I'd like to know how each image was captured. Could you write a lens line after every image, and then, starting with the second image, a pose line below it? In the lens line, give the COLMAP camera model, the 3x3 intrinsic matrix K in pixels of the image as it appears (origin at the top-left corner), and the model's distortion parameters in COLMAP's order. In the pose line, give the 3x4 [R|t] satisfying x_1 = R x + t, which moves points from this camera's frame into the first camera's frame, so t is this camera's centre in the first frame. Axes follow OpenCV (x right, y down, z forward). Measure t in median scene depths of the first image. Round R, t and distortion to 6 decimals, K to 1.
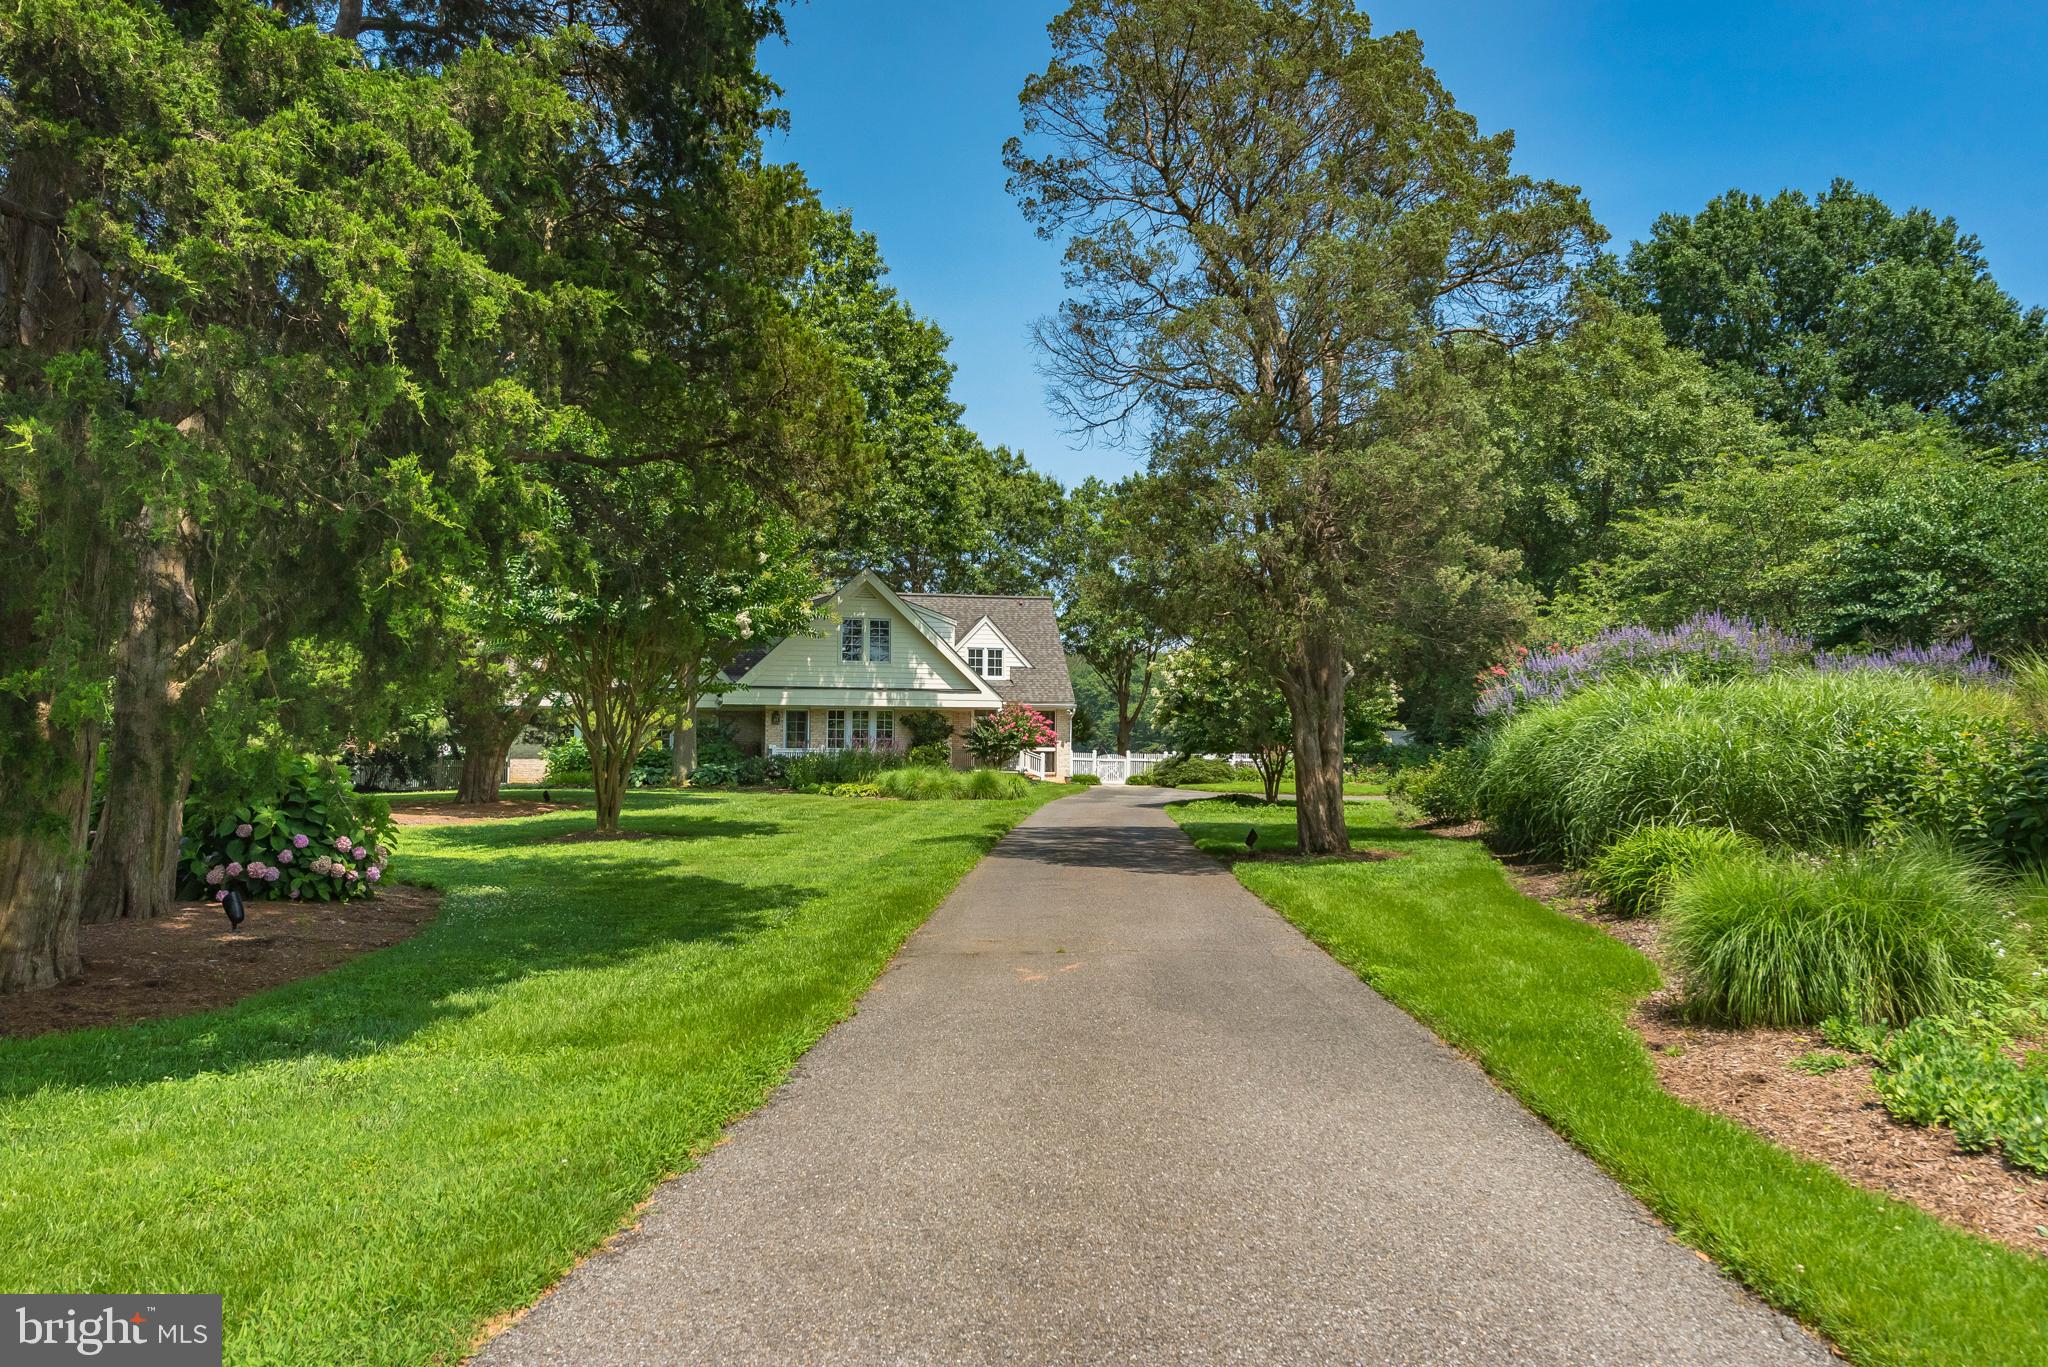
lens RADIAL K [[1410.7, 0, 1024.8], [0, 1410.7, 686.7], [0, 0, 1]] dist [-0.000014, 0.000018]
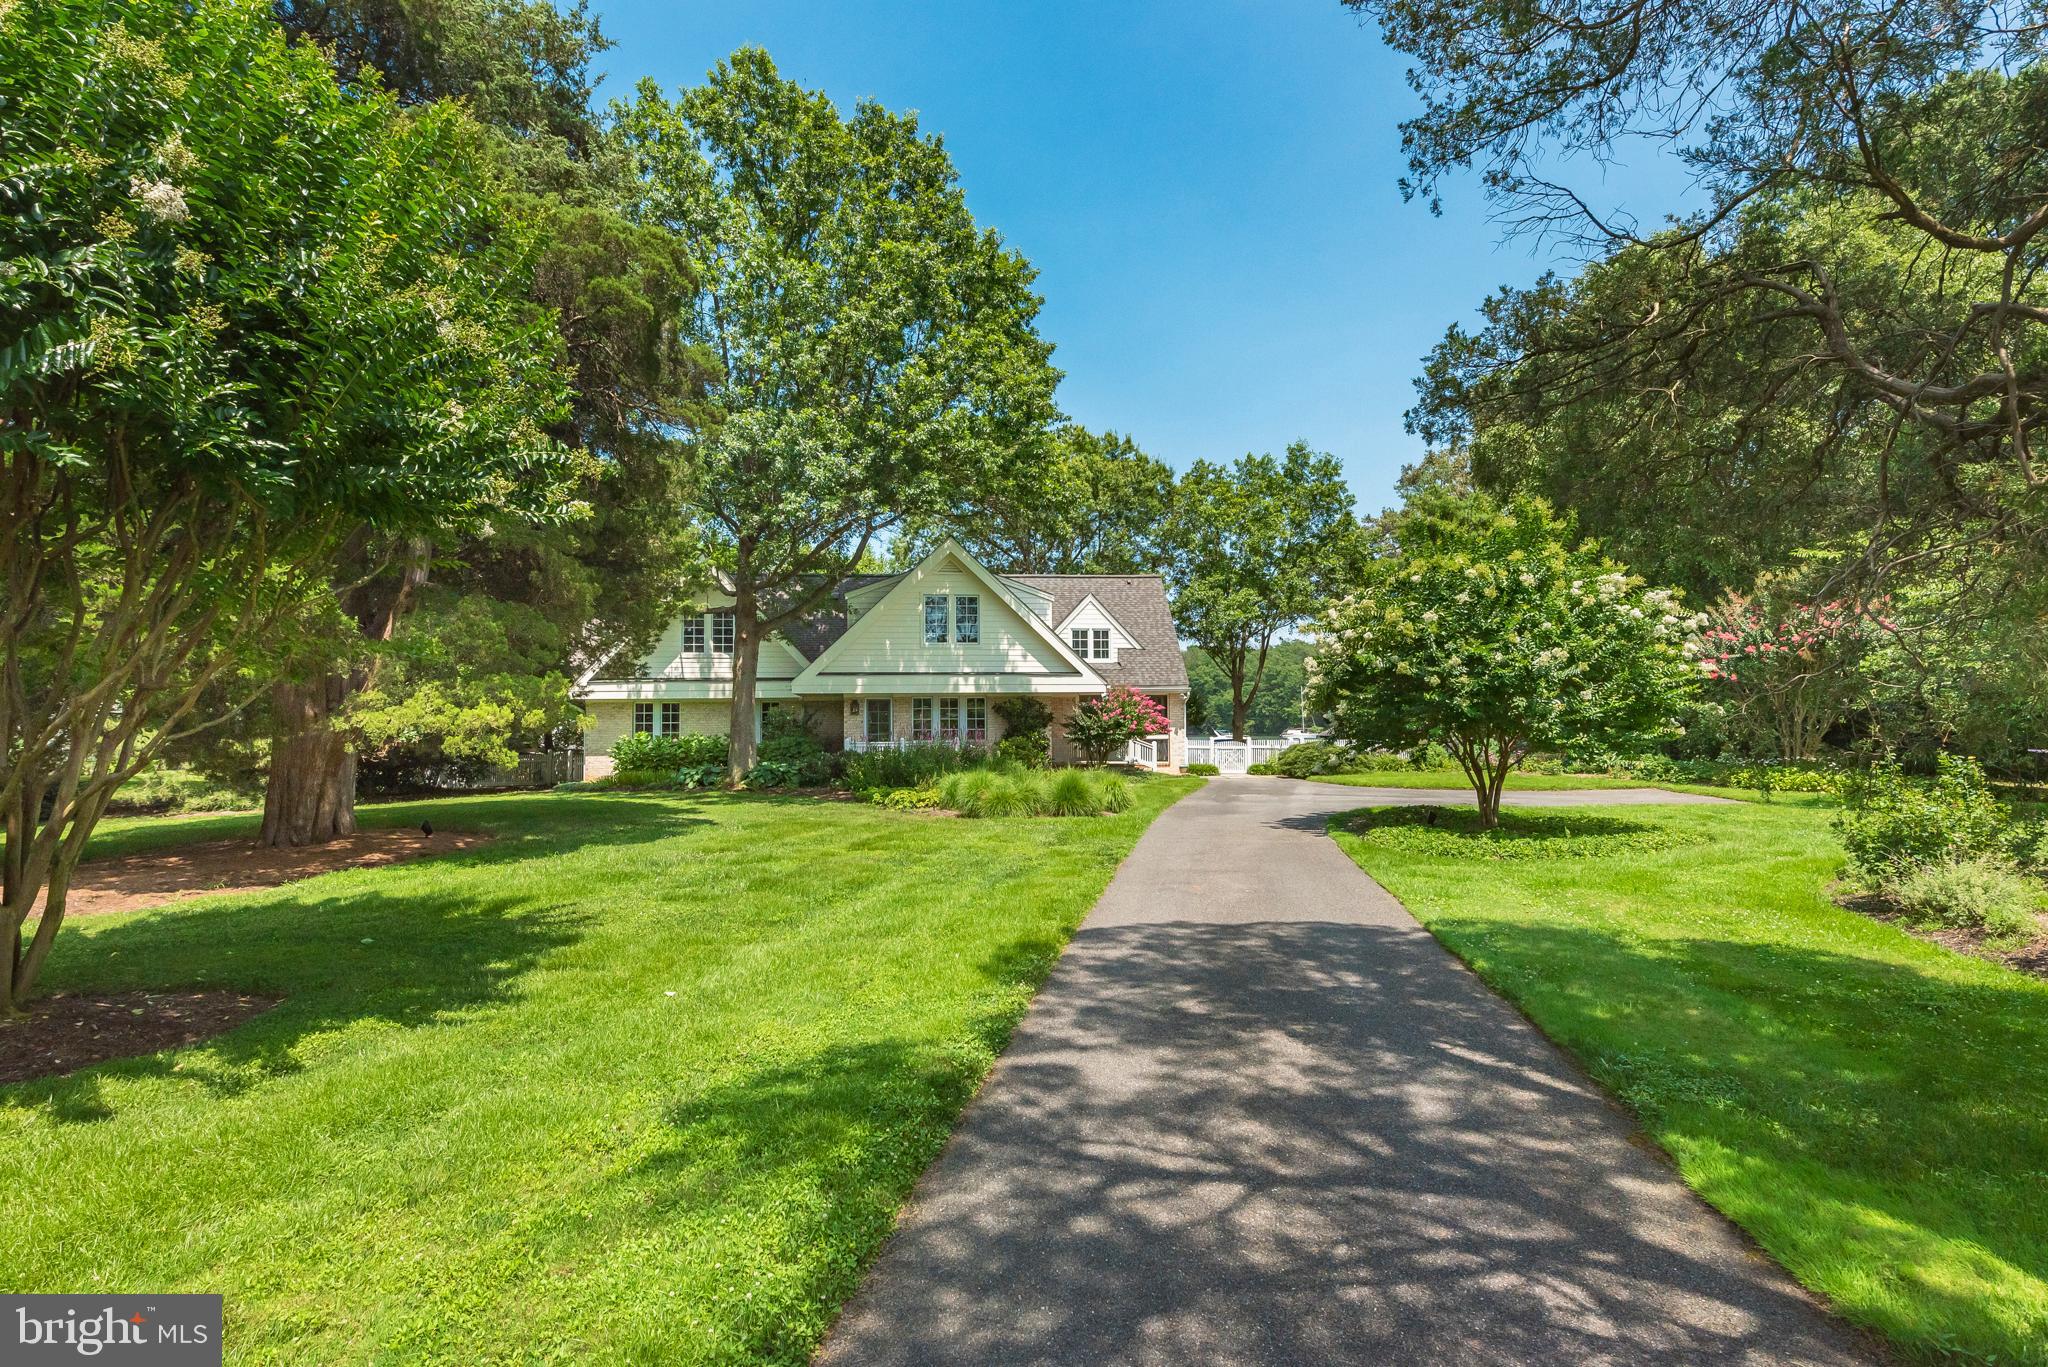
lens RADIAL K [[1024.3, 0, 1020.7], [0, 1024.3, 685.7], [0, 0, 1]] dist [-0.002814, -0.000049]
pose [[0.992114, -0.019248, -0.123855, 0.010268], [0.019856, 0.999796, 0.003676, 0.007311], [0.123759, -0.006106, 0.992294, 0.354991]]
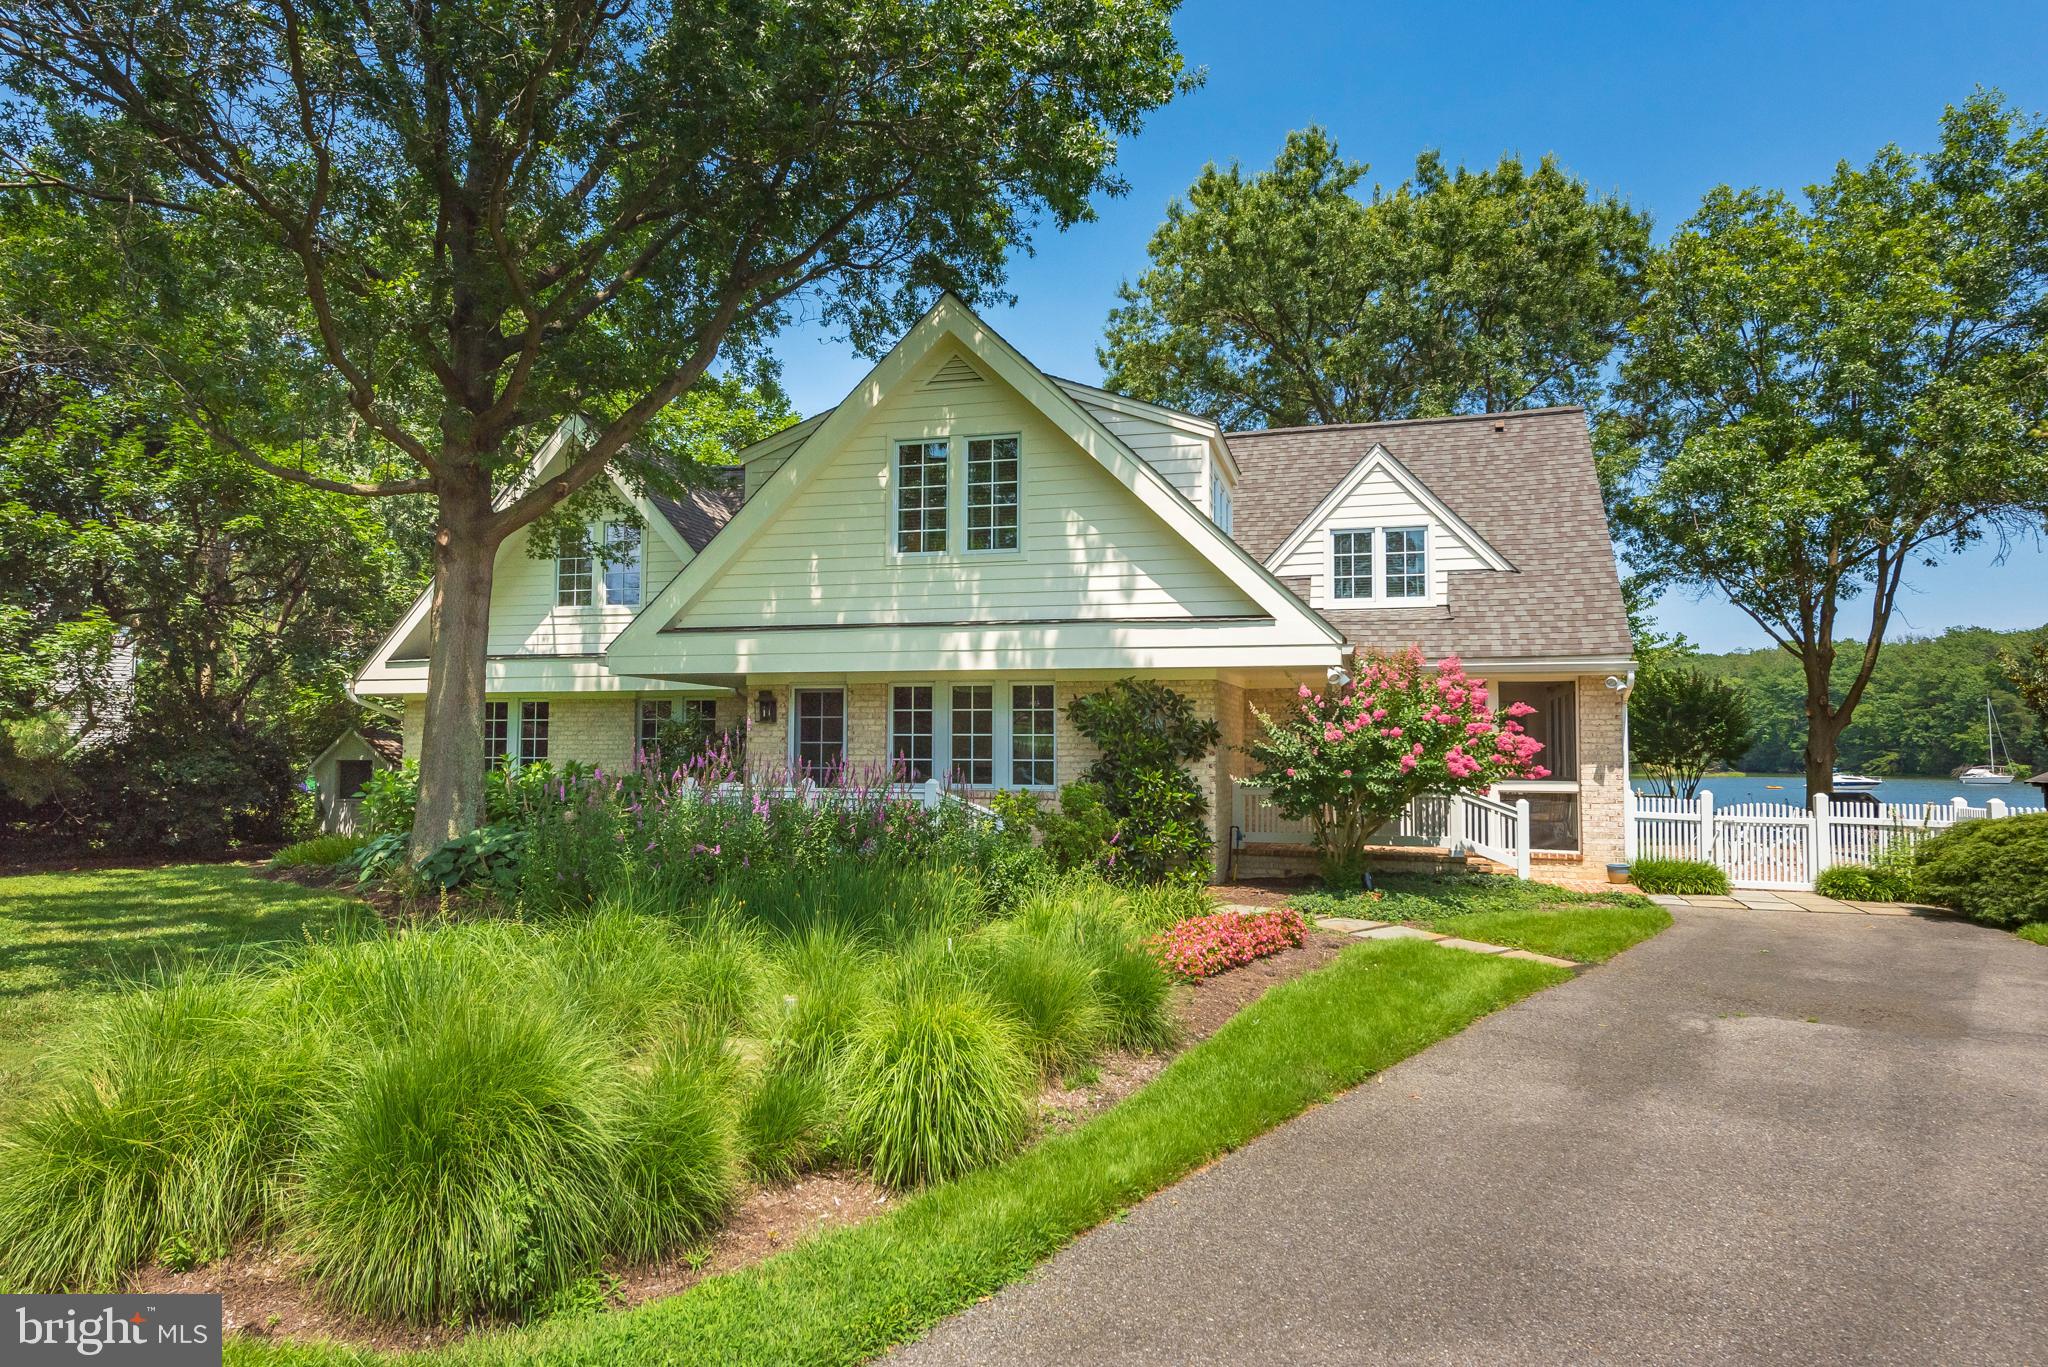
lens RADIAL K [[1231.4, 0, 1015.7], [0, 1231.4, 682.4], [0, 0, 1]] dist [0.004182, -0.000108]
pose [[0.866364, -0.029231, -0.498556, 0.060137], [0.021234, 0.999539, -0.021705, 0.023176], [0.498961, 0.008218, 0.866586, 0.713730]]
